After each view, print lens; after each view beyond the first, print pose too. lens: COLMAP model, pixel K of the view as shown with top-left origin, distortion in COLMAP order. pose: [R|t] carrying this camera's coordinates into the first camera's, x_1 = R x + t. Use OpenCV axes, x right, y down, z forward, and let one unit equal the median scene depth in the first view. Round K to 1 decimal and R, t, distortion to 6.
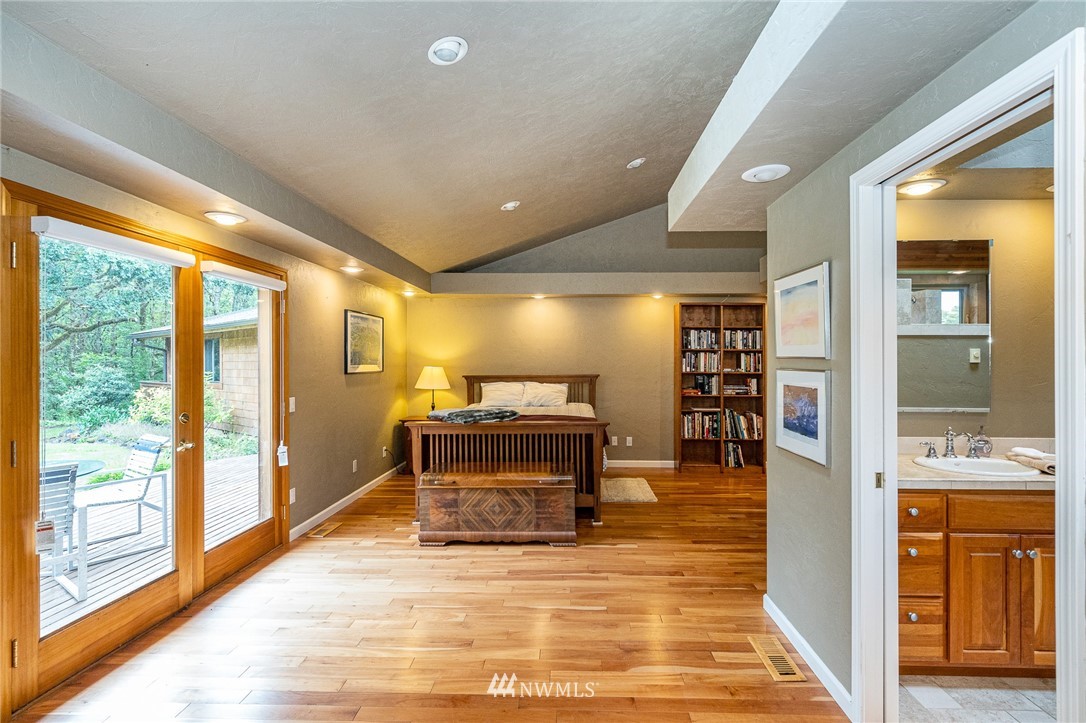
lens RADIAL K [[501.8, 0, 548.8], [0, 501.8, 361.3], [0, 0, 1]] dist [-0.000135, 0.001134]
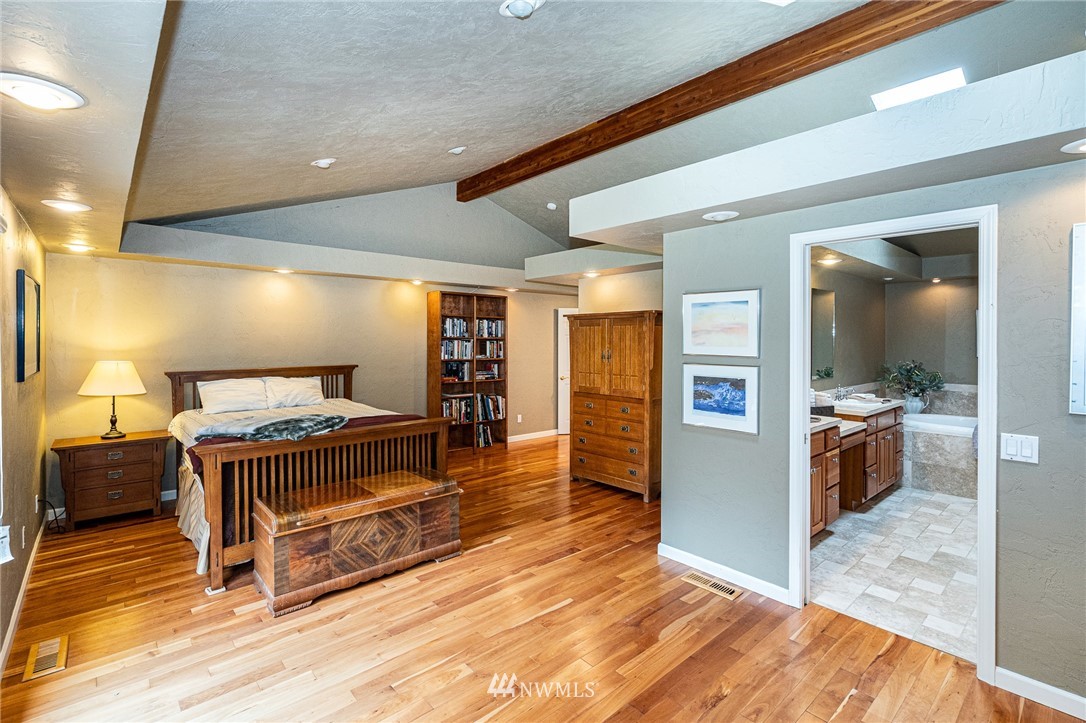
lens RADIAL K [[501.8, 0, 550.5], [0, 501.8, 340.9], [0, 0, 1]] dist [-0.000135, 0.001134]
pose [[0.728805, 0.000694, 0.684721, -0.379063], [-0.000539, 1.000000, -0.000440, -0.023442], [-0.684721, -0.000048, 0.728805, 0.168683]]
